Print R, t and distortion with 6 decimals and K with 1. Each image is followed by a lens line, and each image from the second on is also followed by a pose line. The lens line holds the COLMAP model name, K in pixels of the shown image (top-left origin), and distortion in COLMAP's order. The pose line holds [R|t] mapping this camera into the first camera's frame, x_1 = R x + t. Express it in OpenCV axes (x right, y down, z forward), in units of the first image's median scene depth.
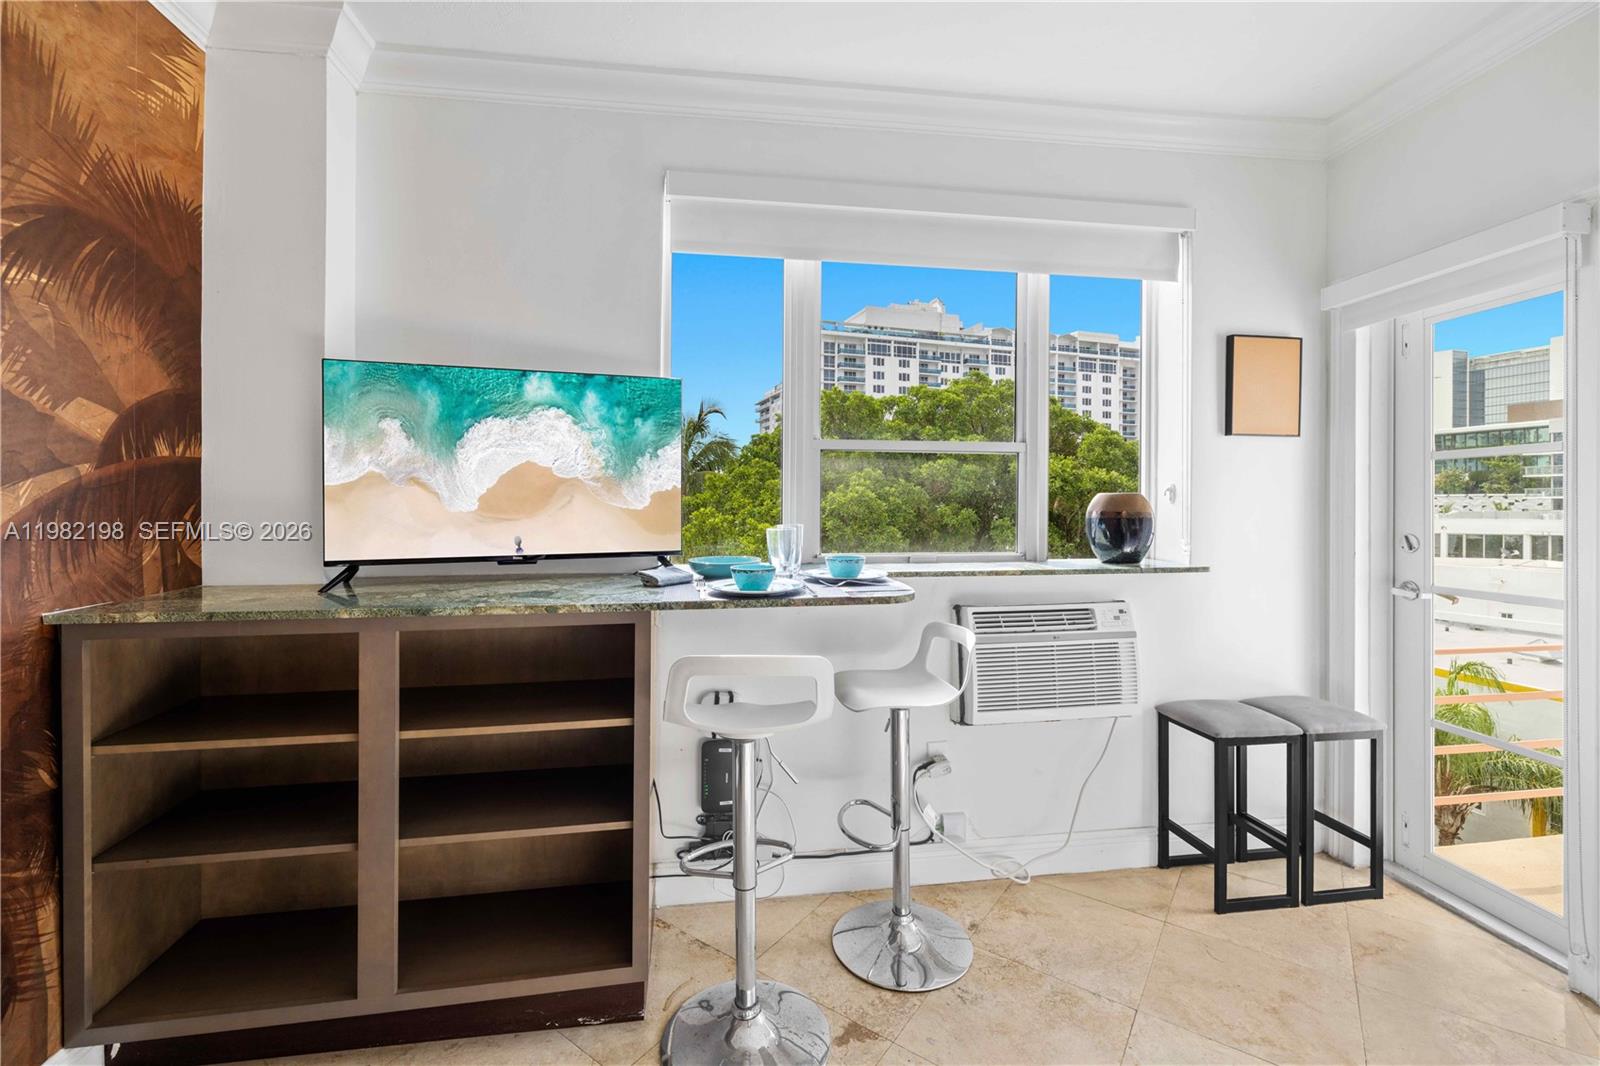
lens RADIAL K [[692.6, 0, 799.2], [0, 692.6, 503.2], [0, 0, 1]] dist [-0.000504, 0.001161]
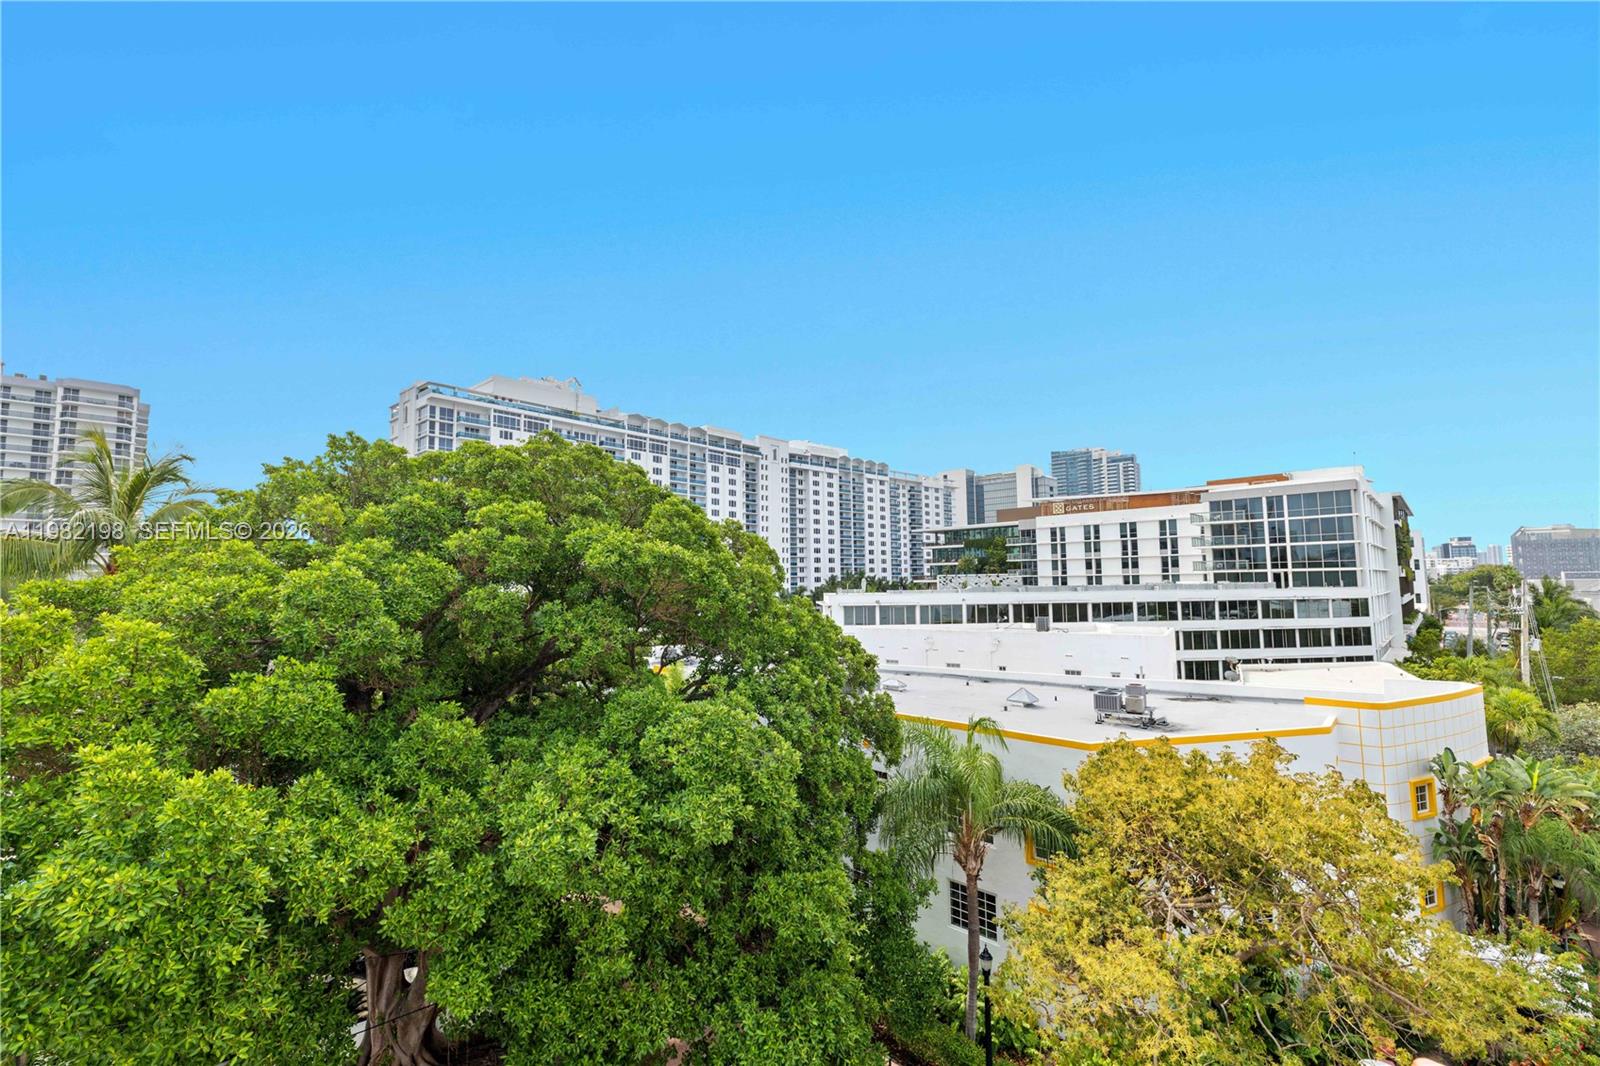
lens RADIAL K [[664.0, 0, 810.4], [0, 664.0, 527.0], [0, 0, 1]] dist [0.001486, 0.000425]
pose [[0.867365, 0.032011, 0.496642, 0.171230], [0.011699, 0.996342, -0.084651, 0.004780], [-0.497535, 0.079234, 0.863817, 0.171524]]
